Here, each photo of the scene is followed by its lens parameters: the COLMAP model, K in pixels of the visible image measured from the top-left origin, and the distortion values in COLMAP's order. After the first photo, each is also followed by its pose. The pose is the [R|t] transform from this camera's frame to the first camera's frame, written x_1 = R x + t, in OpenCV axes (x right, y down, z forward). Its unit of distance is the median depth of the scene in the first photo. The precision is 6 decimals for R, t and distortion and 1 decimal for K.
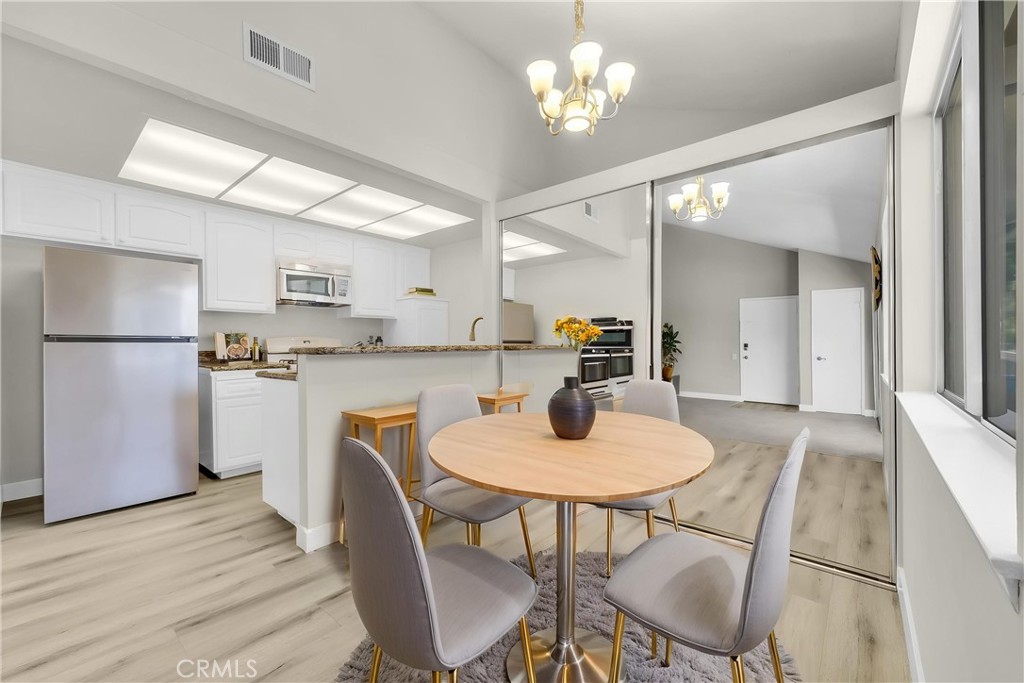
lens RADIAL K [[417.2, 0, 512.3], [0, 417.2, 342.6], [0, 0, 1]] dist [-0.002569, 0.000579]
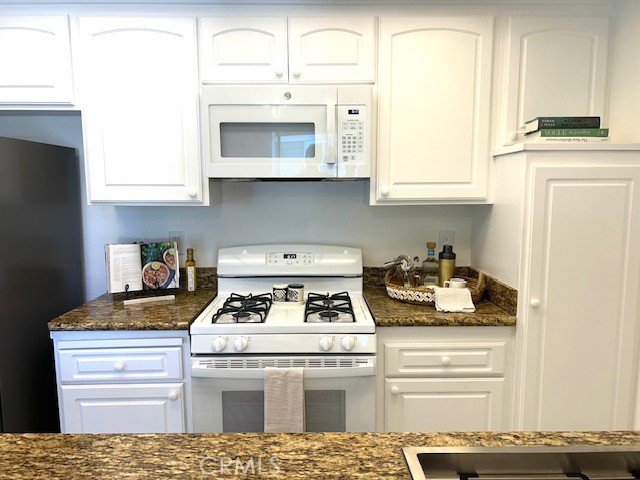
lens RADIAL K [[494.9, 0, 321.3], [0, 494.9, 244.4], [0, 0, 1]] dist [0.038449, 0.000330]
pose [[0.648279, 0.097077, -0.755189, -0.053422], [0.000249, 0.991812, 0.127708, -0.178625], [0.761403, -0.082978, 0.642947, 1.296622]]
